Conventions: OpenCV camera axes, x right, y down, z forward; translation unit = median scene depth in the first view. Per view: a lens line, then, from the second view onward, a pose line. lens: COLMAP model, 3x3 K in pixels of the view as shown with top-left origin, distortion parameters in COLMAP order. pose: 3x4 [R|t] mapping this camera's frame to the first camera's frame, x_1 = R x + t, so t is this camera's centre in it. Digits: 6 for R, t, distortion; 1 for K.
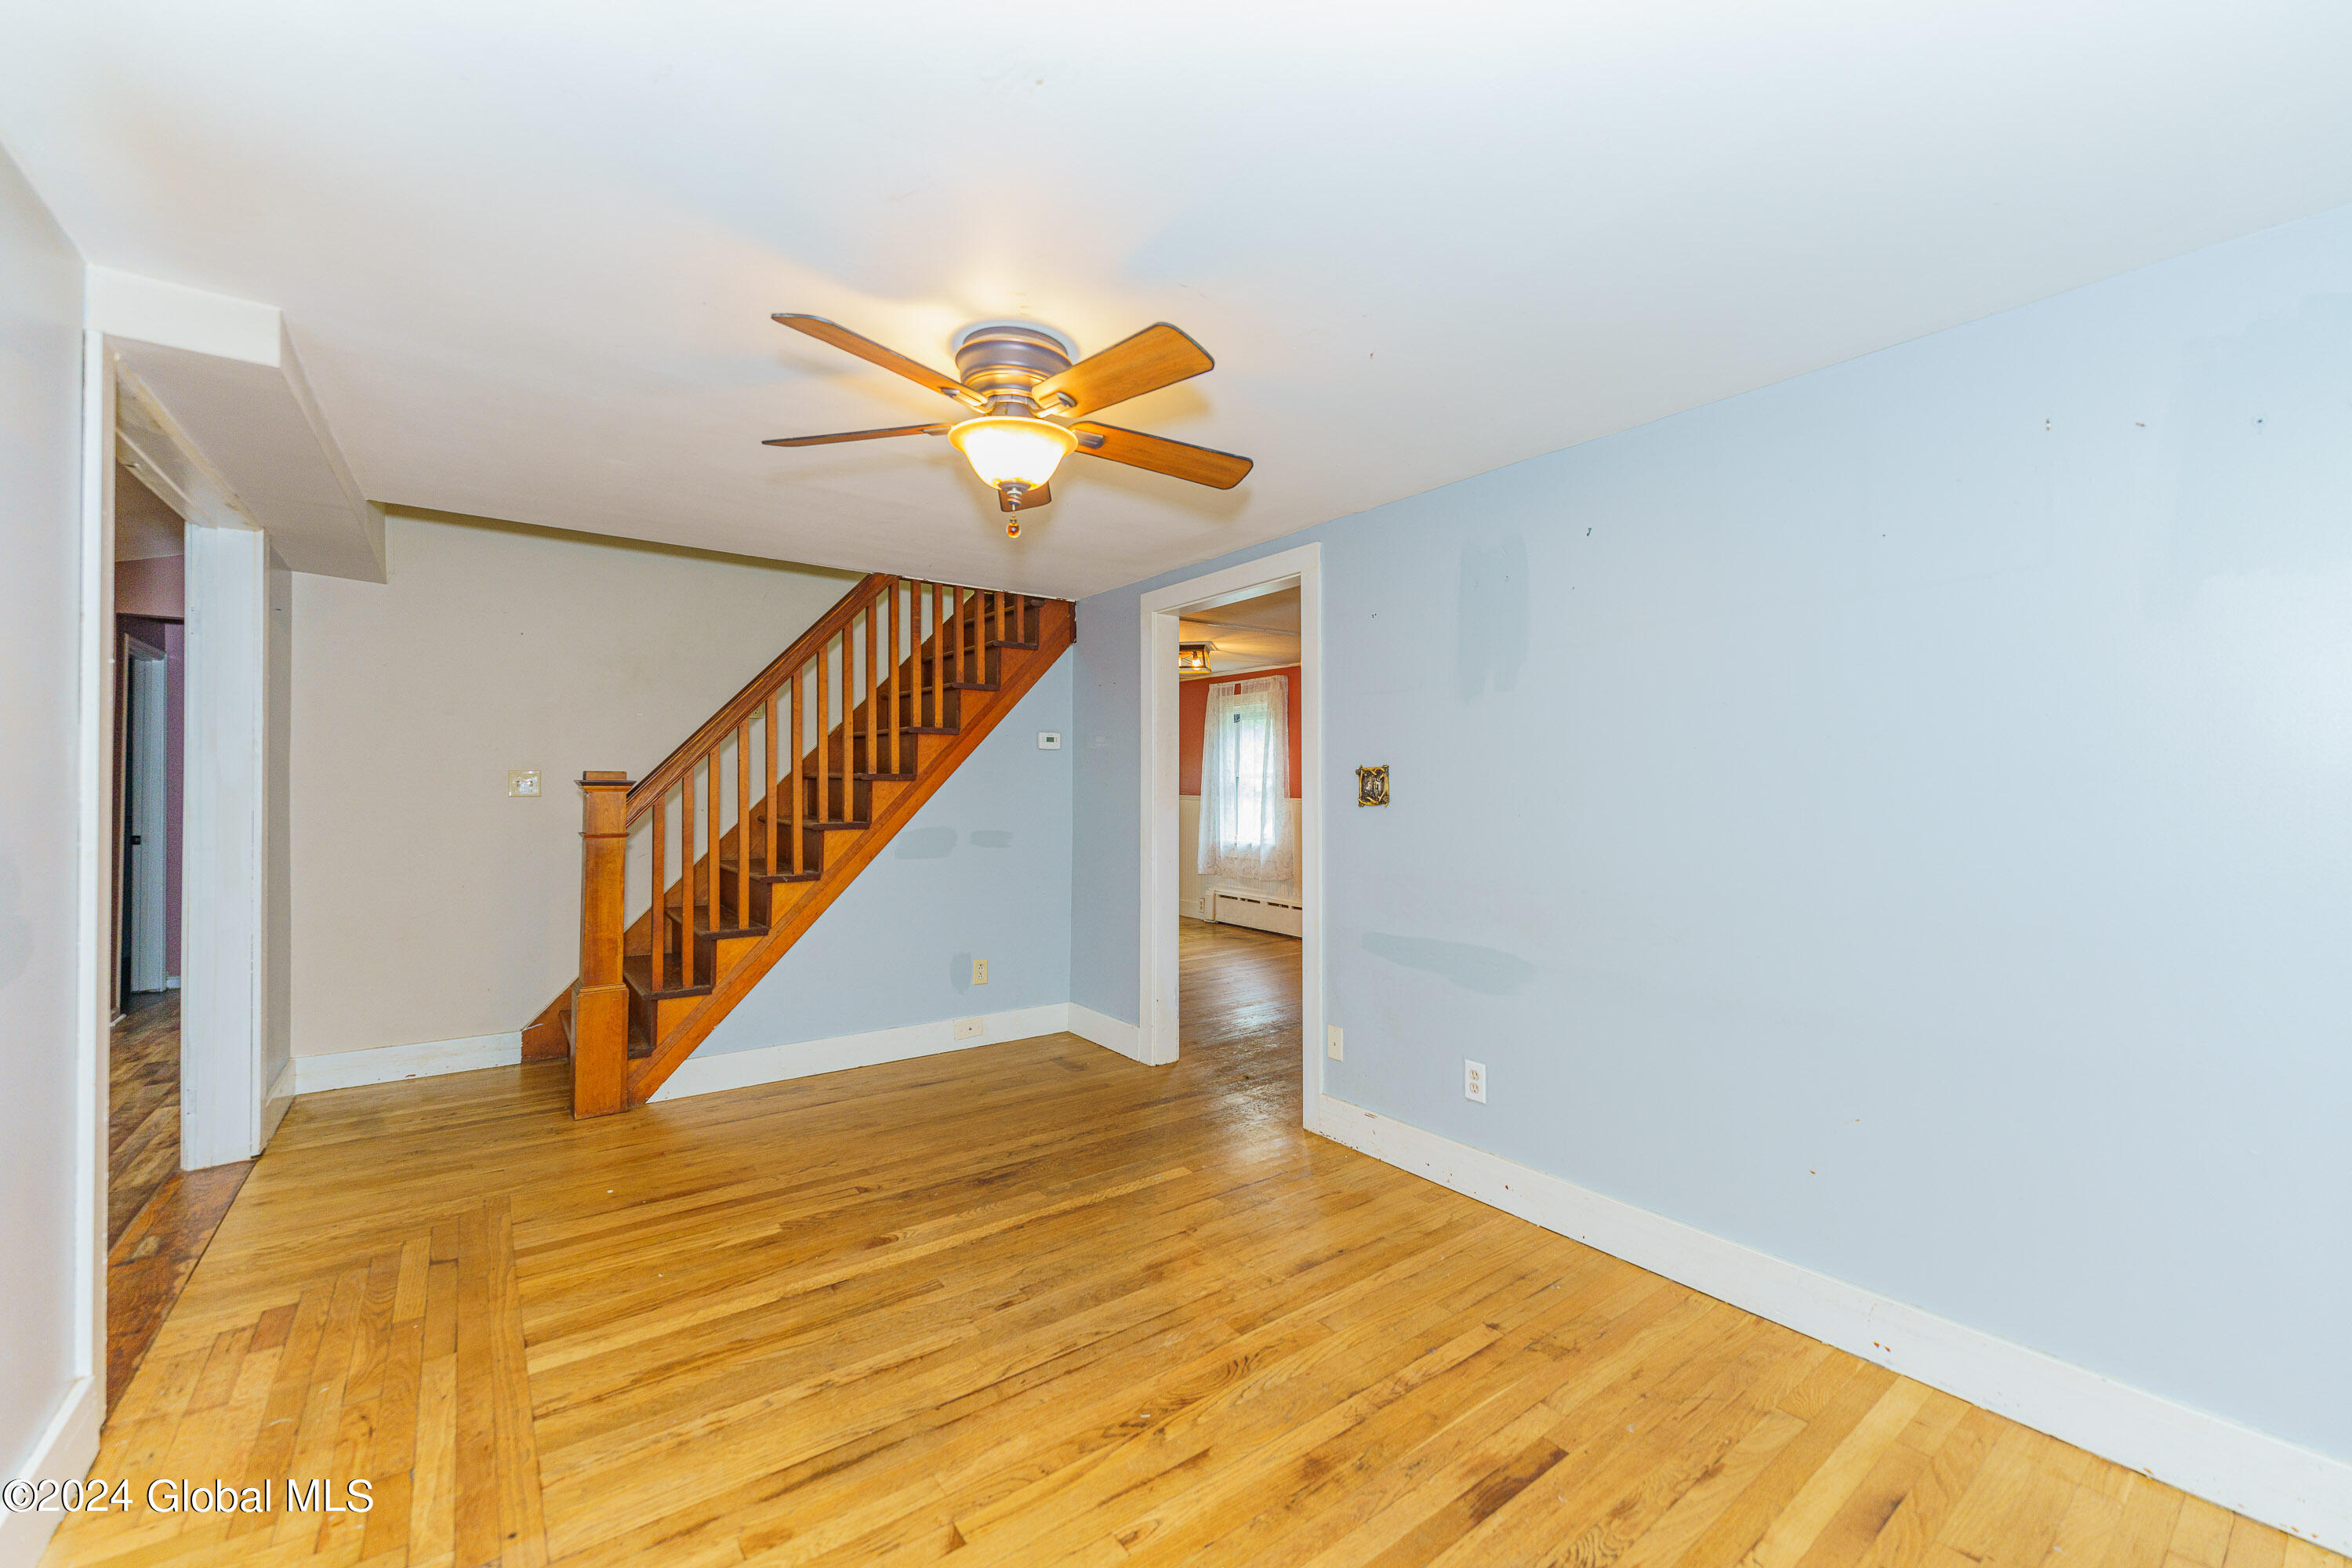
lens RADIAL K [[939.8, 0, 1156.7], [0, 939.8, 785.4], [0, 0, 1]] dist [0.002523, -0.000197]
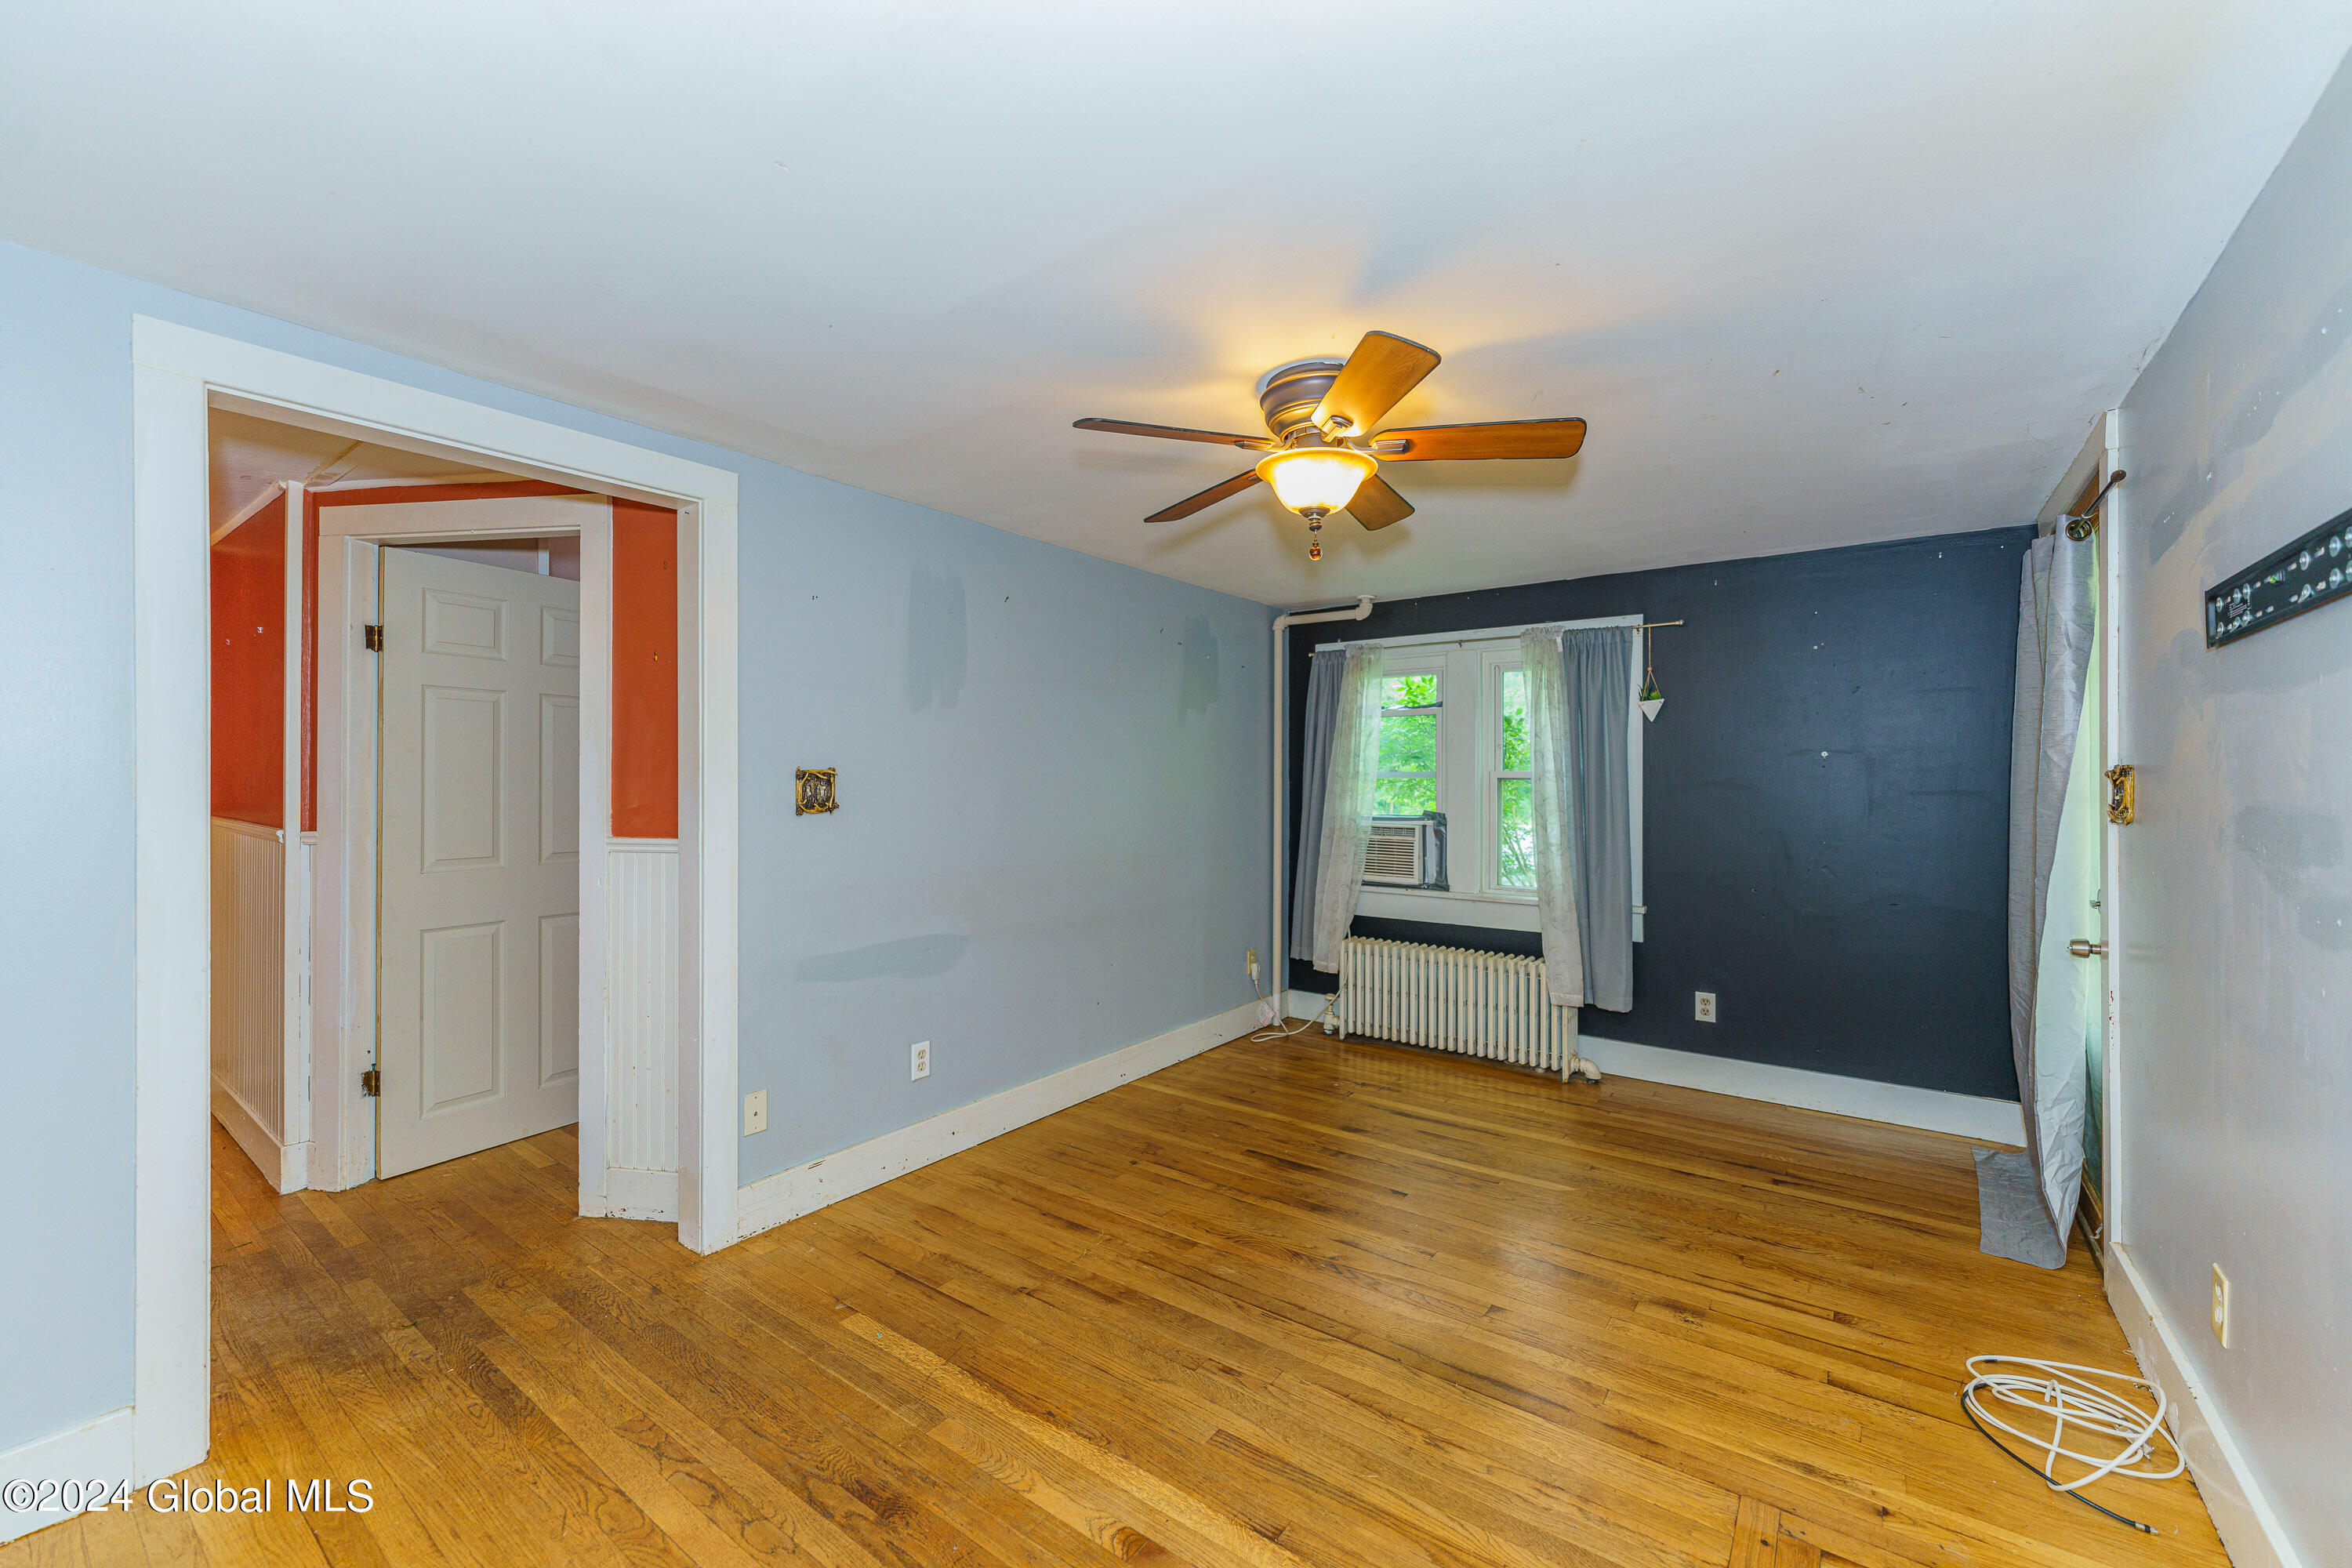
lens RADIAL K [[939.8, 0, 1187.6], [0, 939.8, 780.9], [0, 0, 1]] dist [0.002523, -0.000197]
pose [[-0.311459, 0.001350, 0.950259, -0.881264], [-0.000532, 0.999999, -0.001594, -0.009683], [-0.950259, -0.001002, -0.311458, 1.156173]]
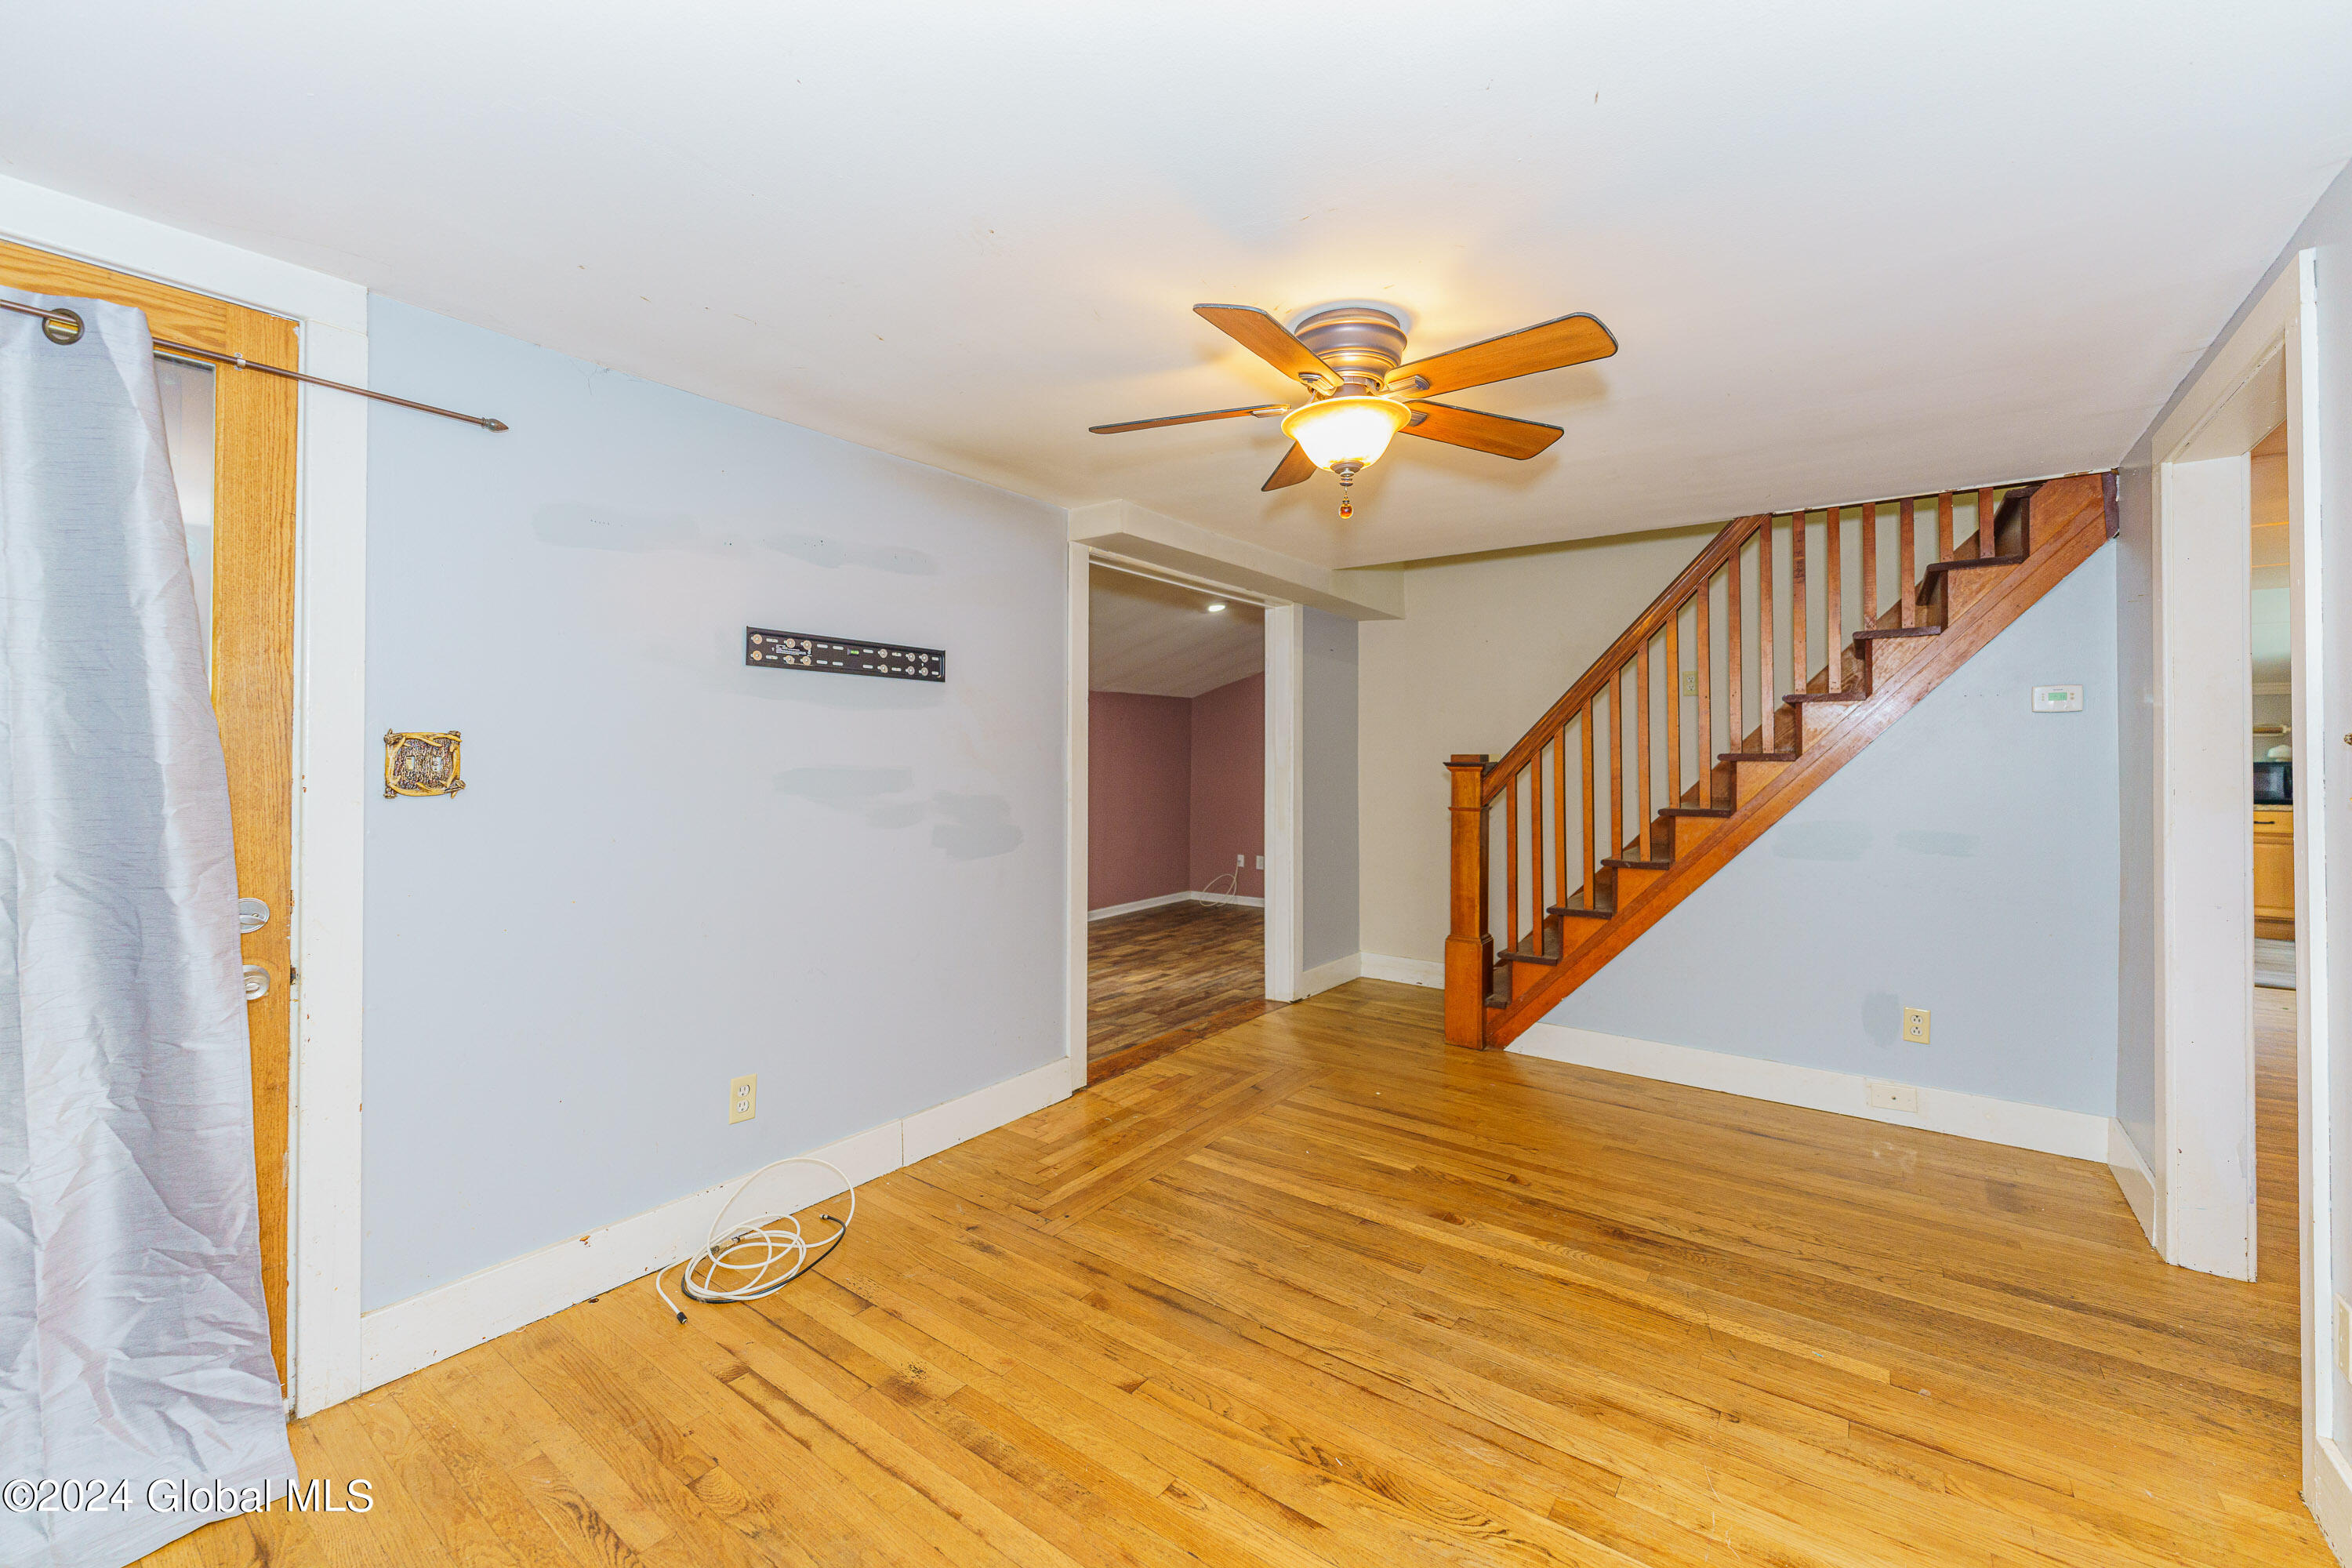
lens RADIAL K [[939.8, 0, 1175.8], [0, 939.8, 761.8], [0, 0, 1]] dist [0.002523, -0.000197]
pose [[0.296147, -0.003034, -0.955138, 0.586292], [-0.002076, 0.999991, -0.003821, -0.000799], [0.955140, 0.003115, 0.296138, 0.419059]]
